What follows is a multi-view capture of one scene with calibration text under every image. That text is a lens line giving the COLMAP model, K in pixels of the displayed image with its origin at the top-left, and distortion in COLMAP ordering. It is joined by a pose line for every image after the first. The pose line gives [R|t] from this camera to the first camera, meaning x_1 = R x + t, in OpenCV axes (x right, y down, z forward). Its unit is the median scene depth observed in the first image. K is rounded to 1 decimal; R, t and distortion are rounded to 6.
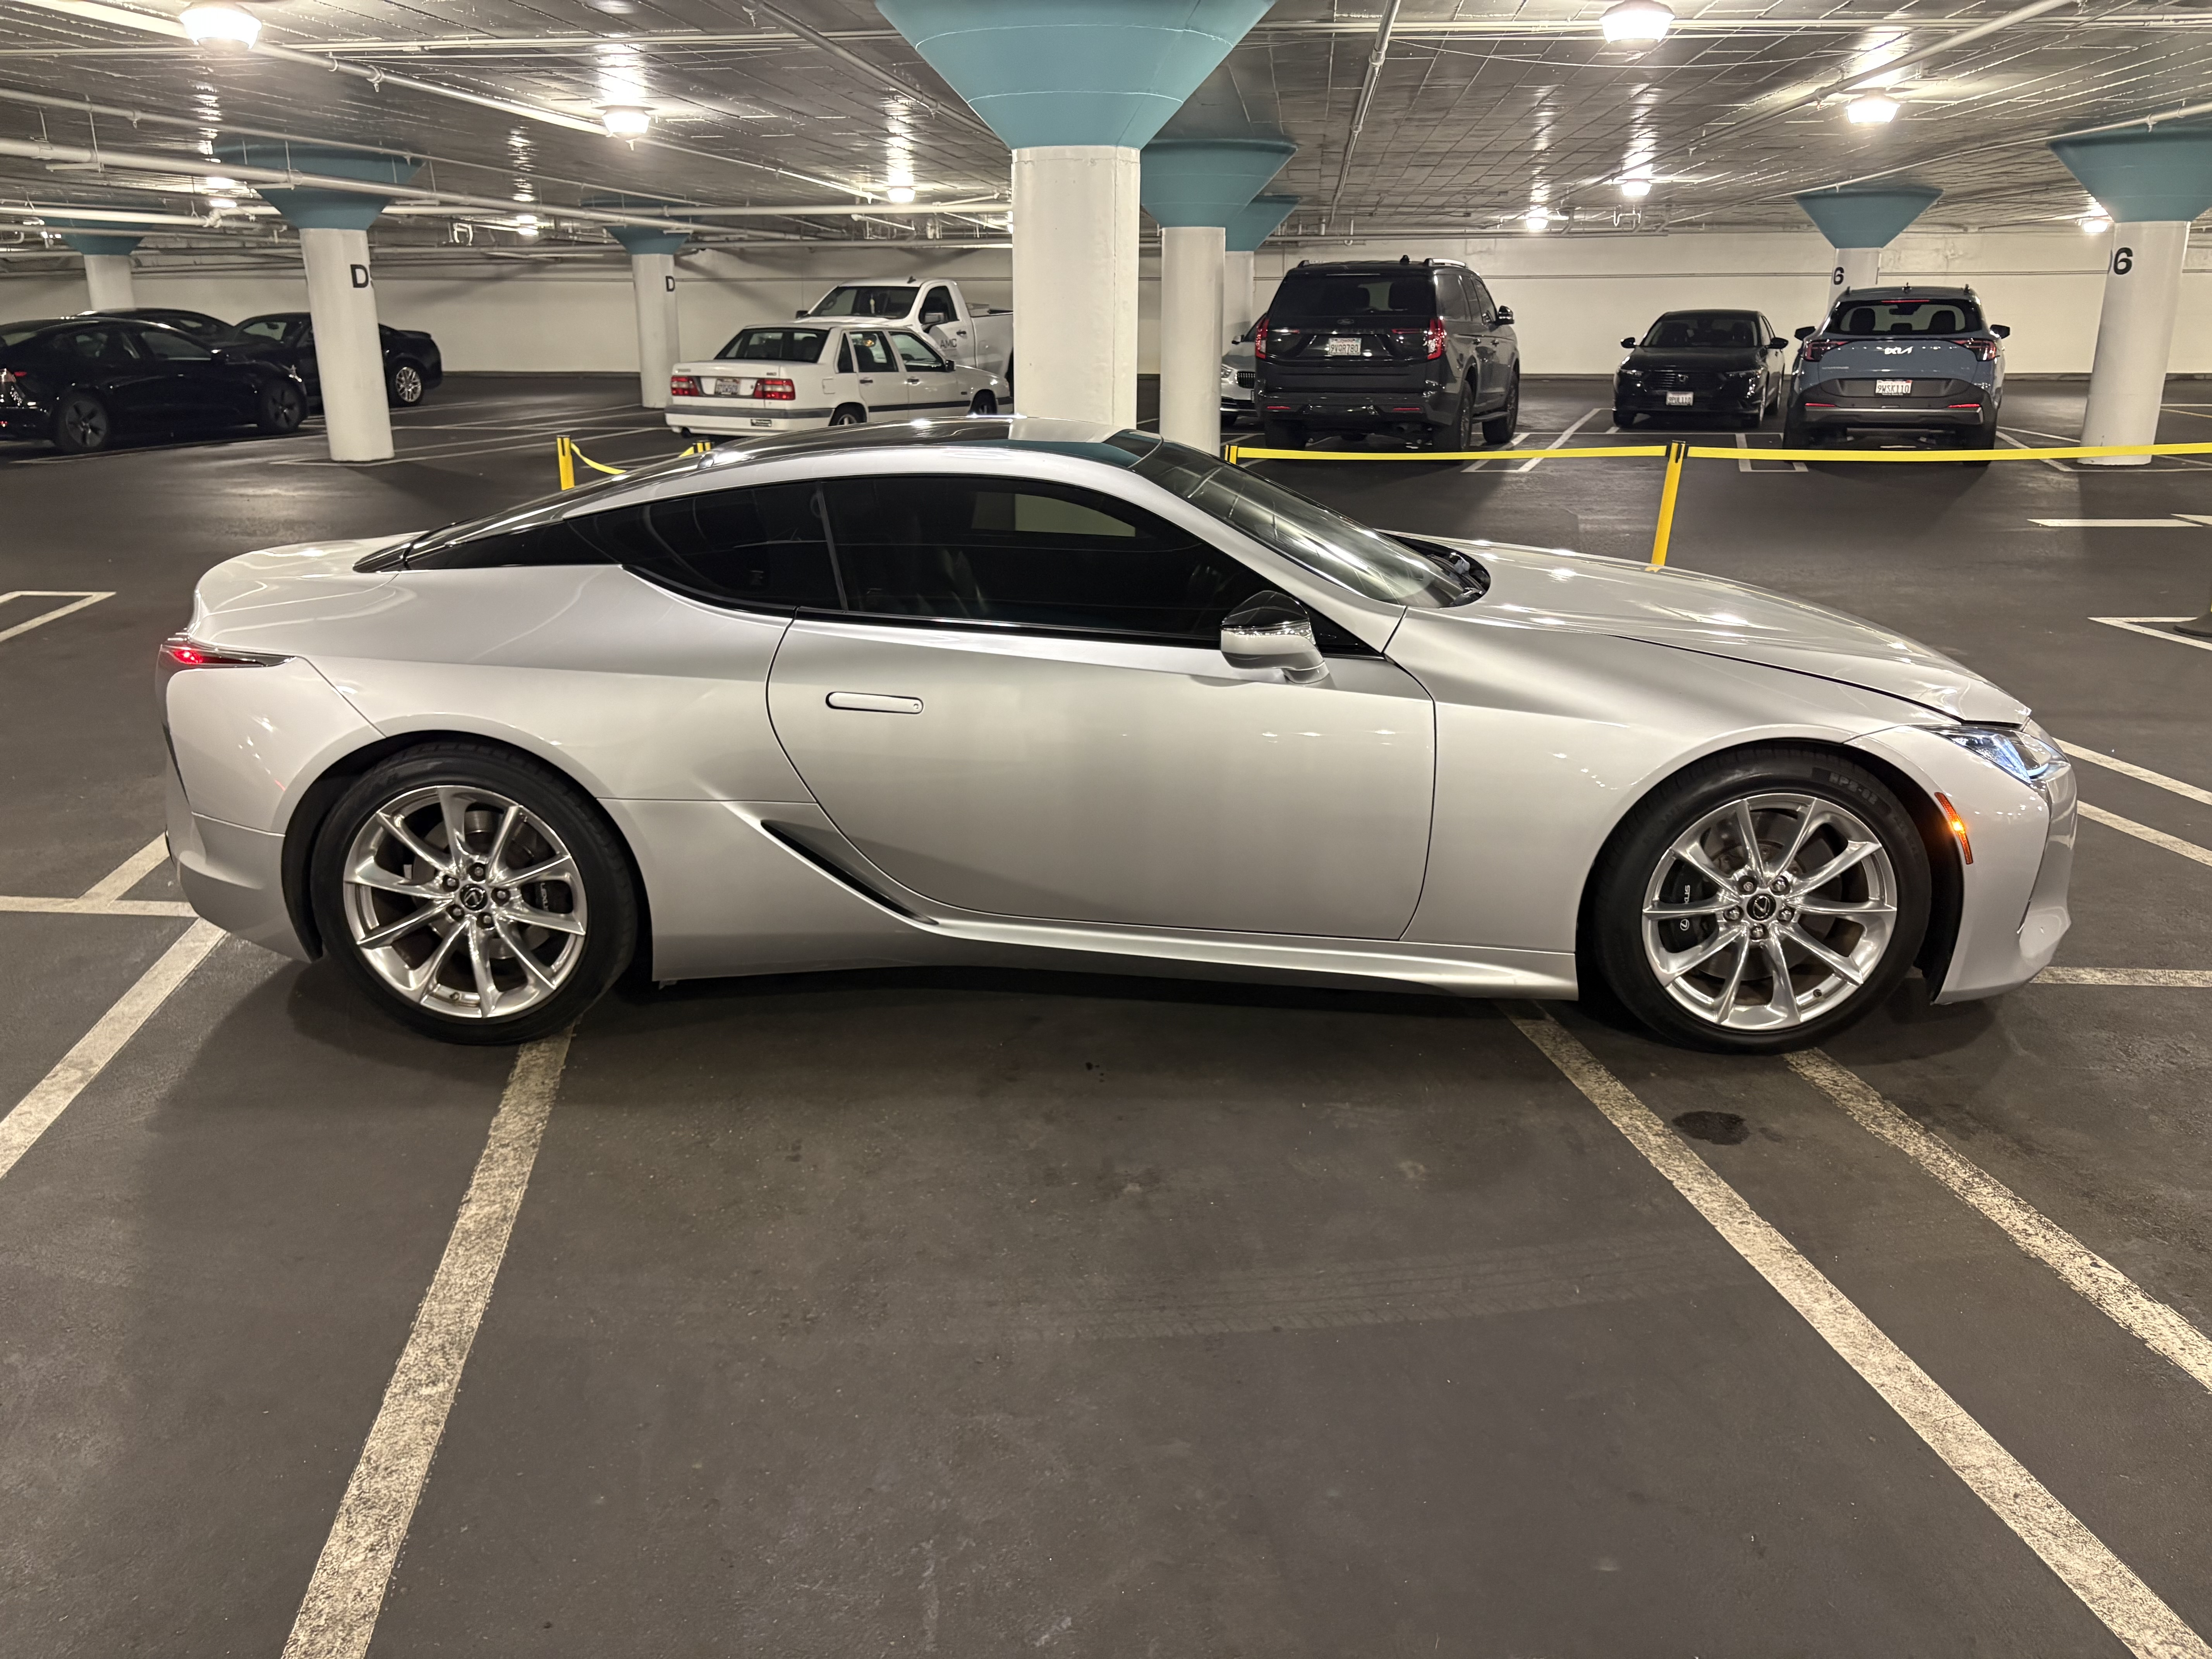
lens RADIAL K [[1679.7, 0, 1114.5], [0, 1679.7, 838.0], [0, 0, 1]] dist [0.038818, -0.037969]
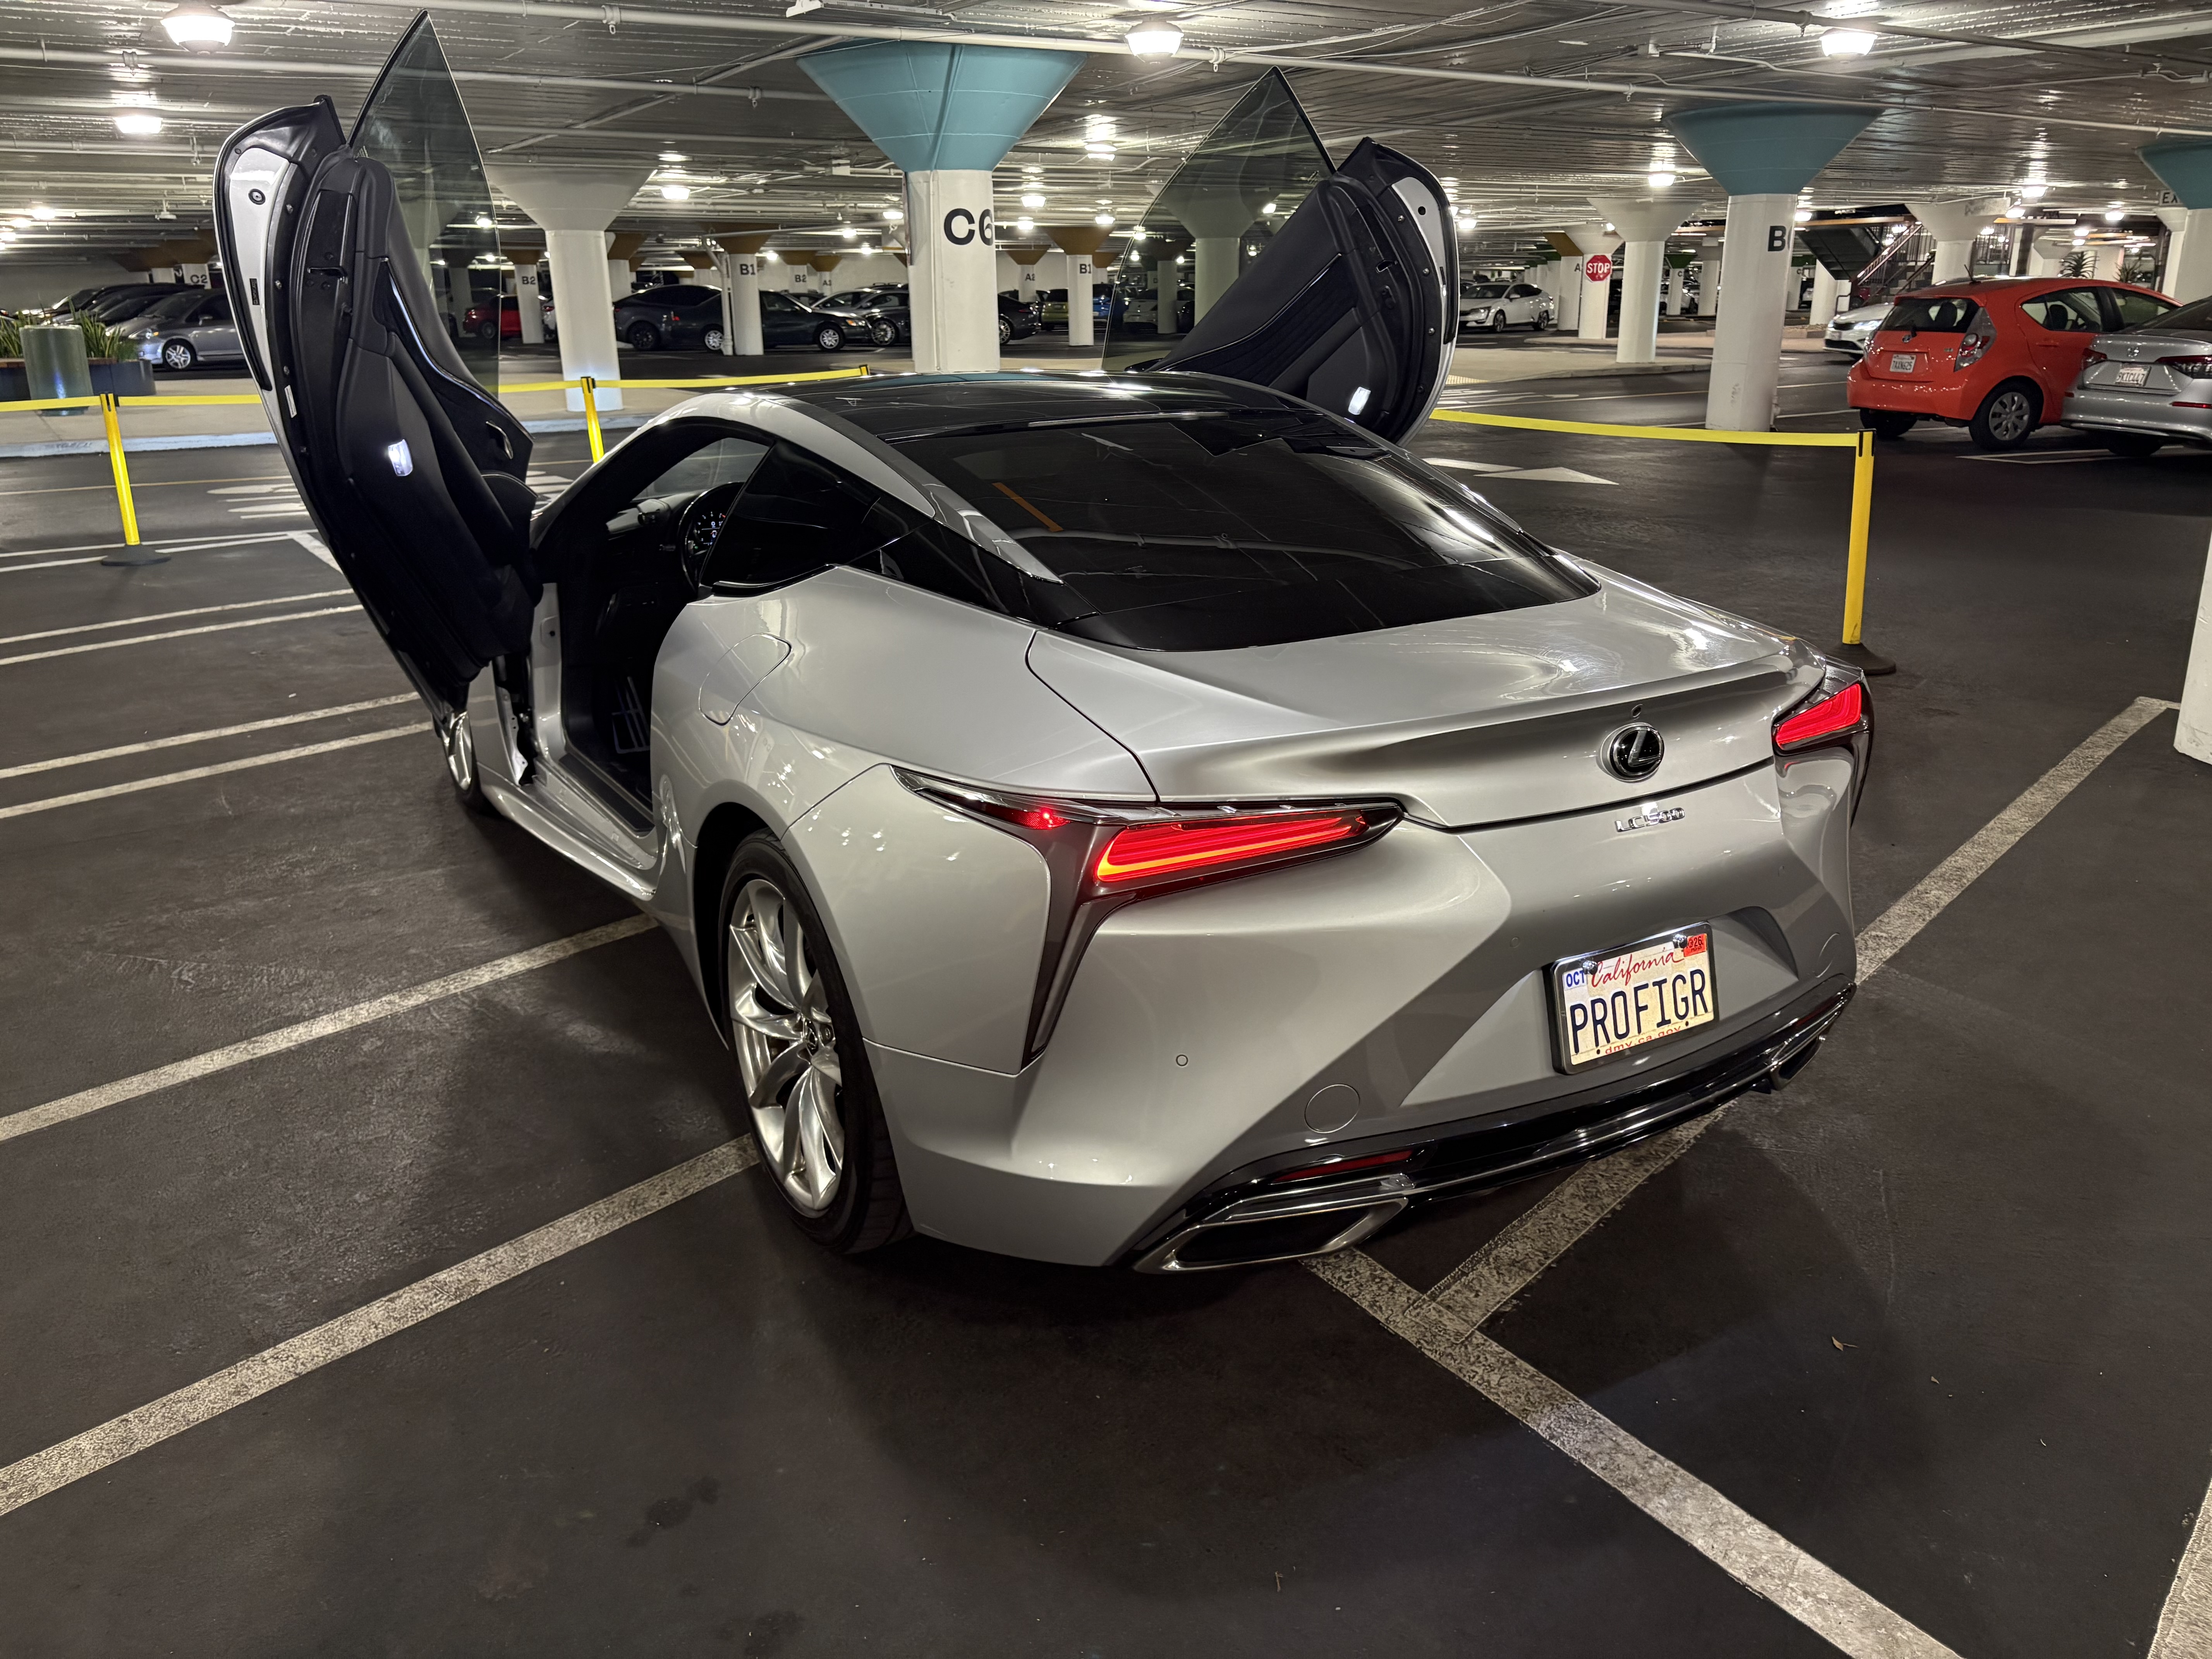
lens RADIAL K [[1679.7, 0, 1127.8], [0, 1679.7, 840.0], [0, 0, 1]] dist [0.038818, -0.037969]
pose [[-0.640020, -0.231243, 0.732735, -0.193341], [0.243338, 0.843548, 0.478762, -0.117729], [-0.728808, 0.484720, -0.483618, 0.396400]]
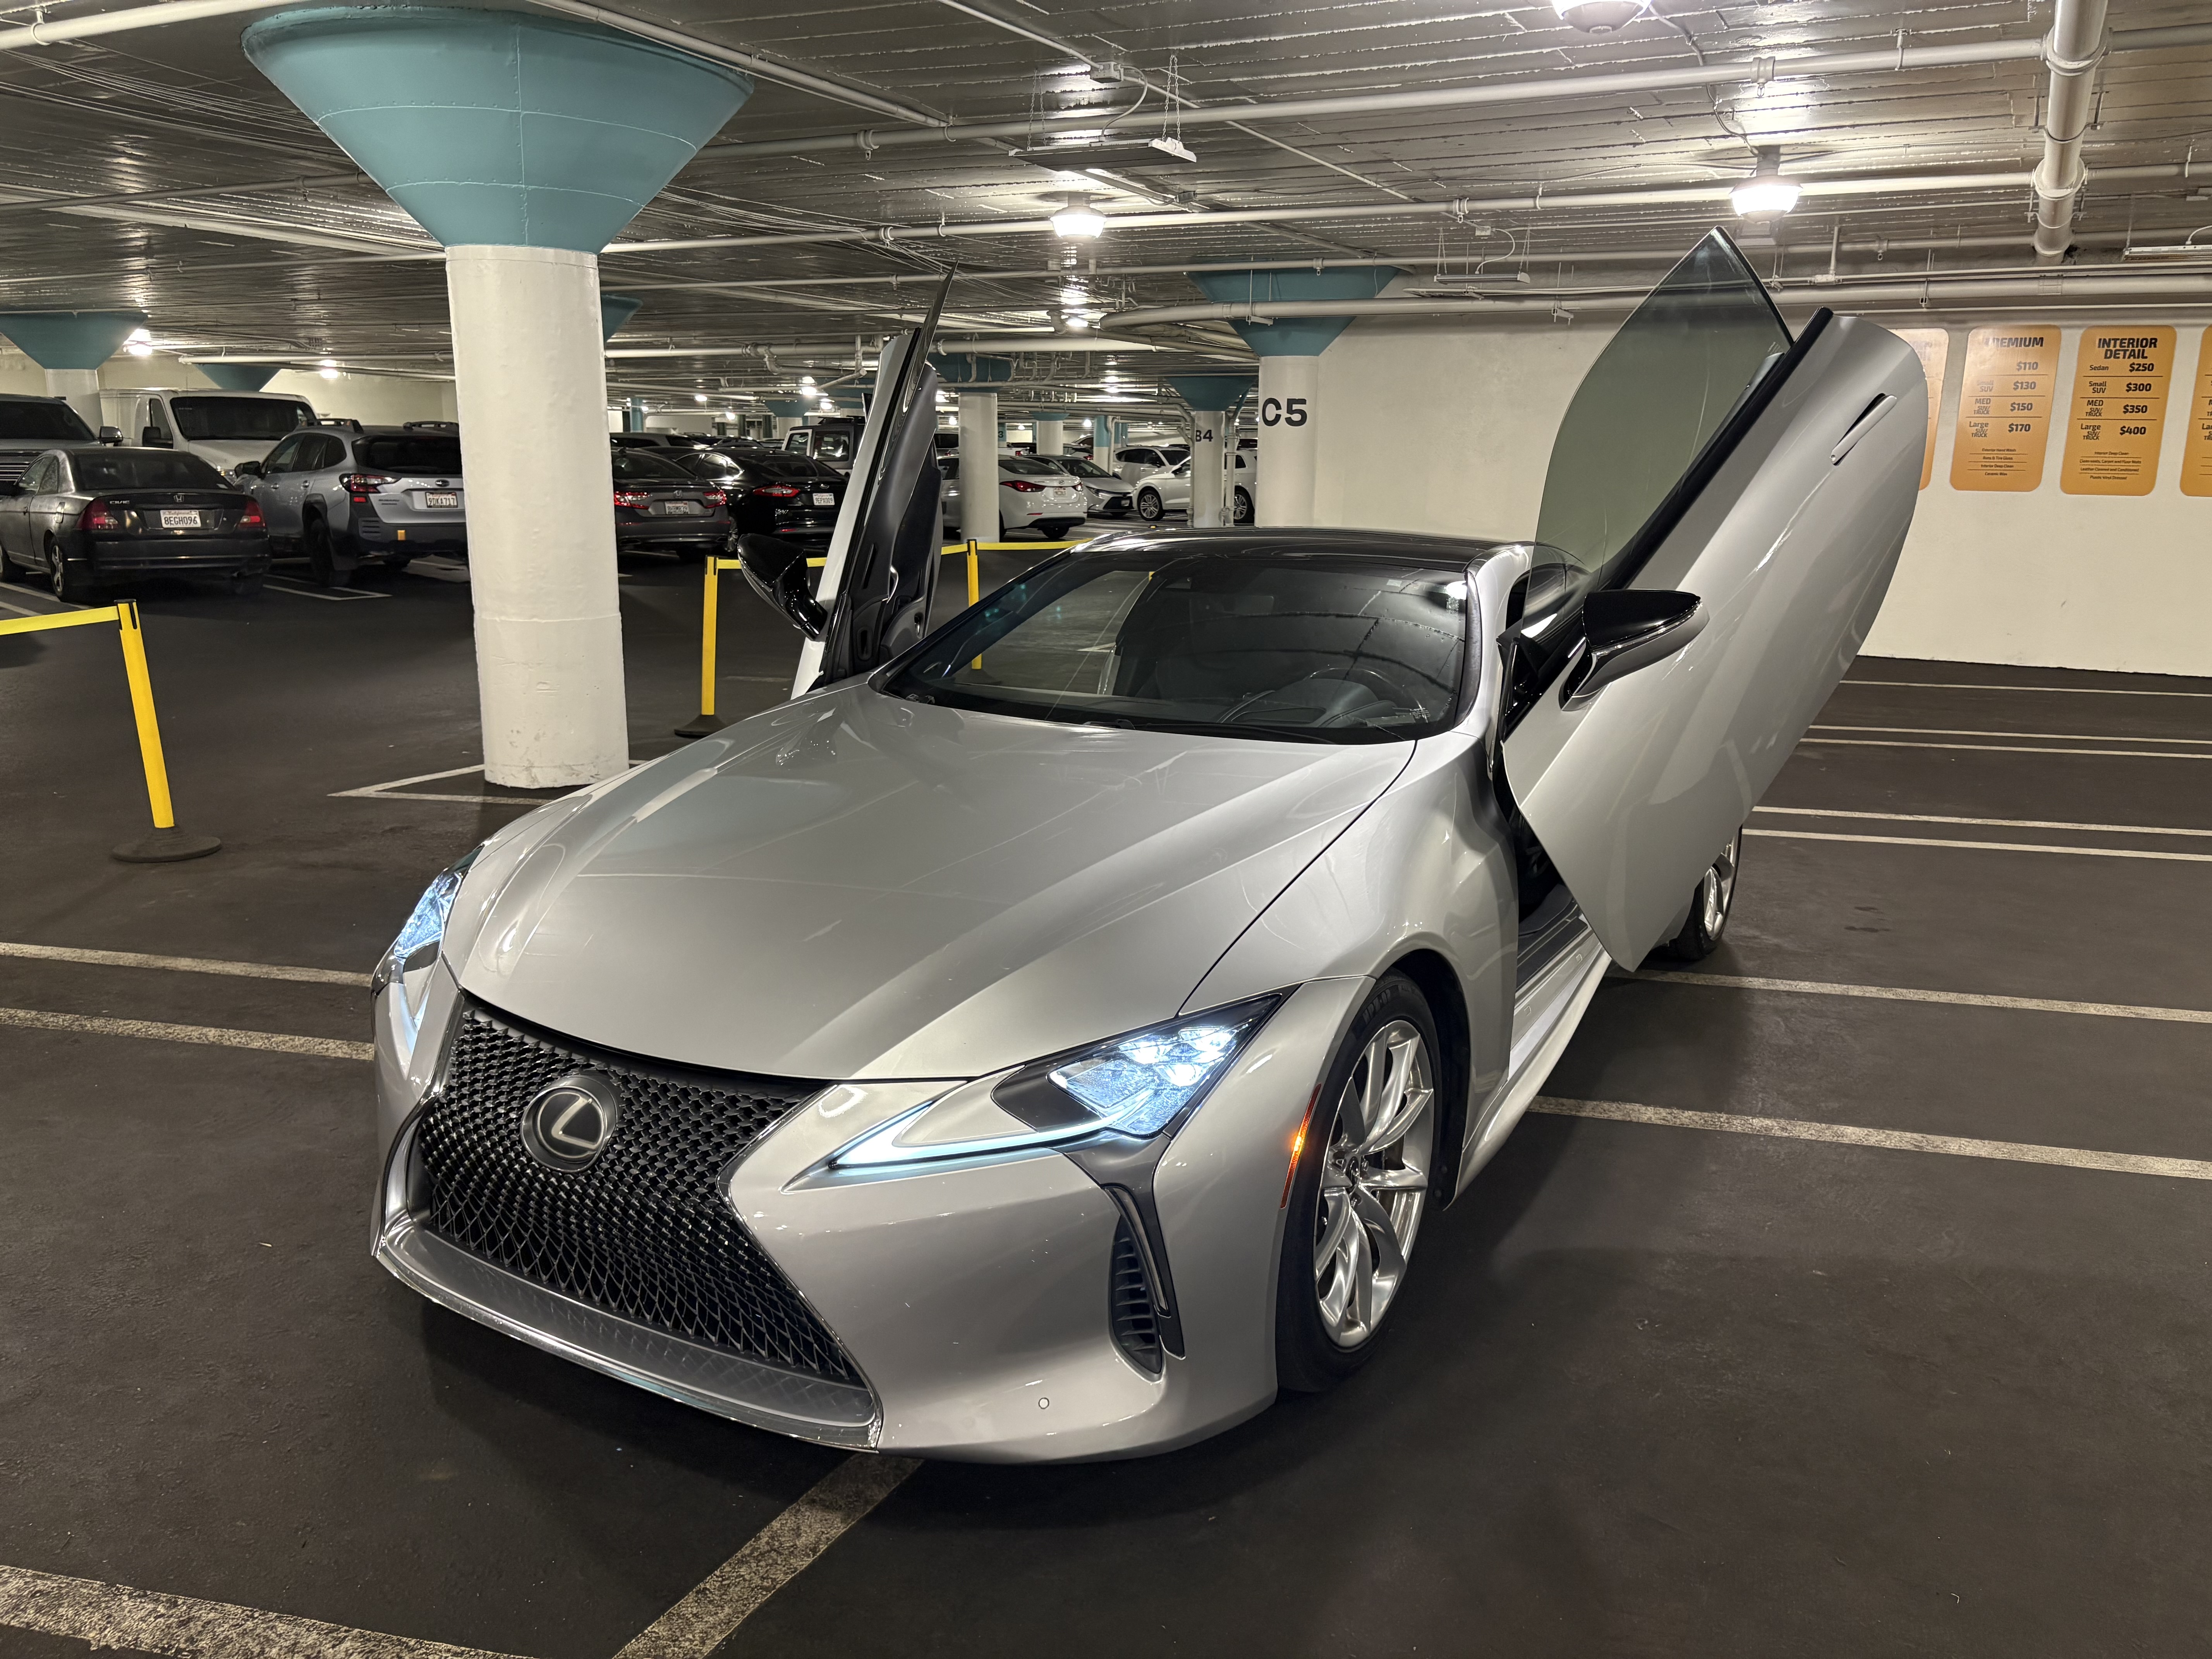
lens RADIAL K [[1679.7, 0, 1104.9], [0, 1679.7, 823.9], [0, 0, 1]] dist [0.038818, -0.037969]
pose [[-0.371111, 0.202443, -0.906253, 0.333931], [-0.293094, 0.900520, 0.321185, -0.099586], [0.881120, 0.384812, -0.274858, 0.325992]]
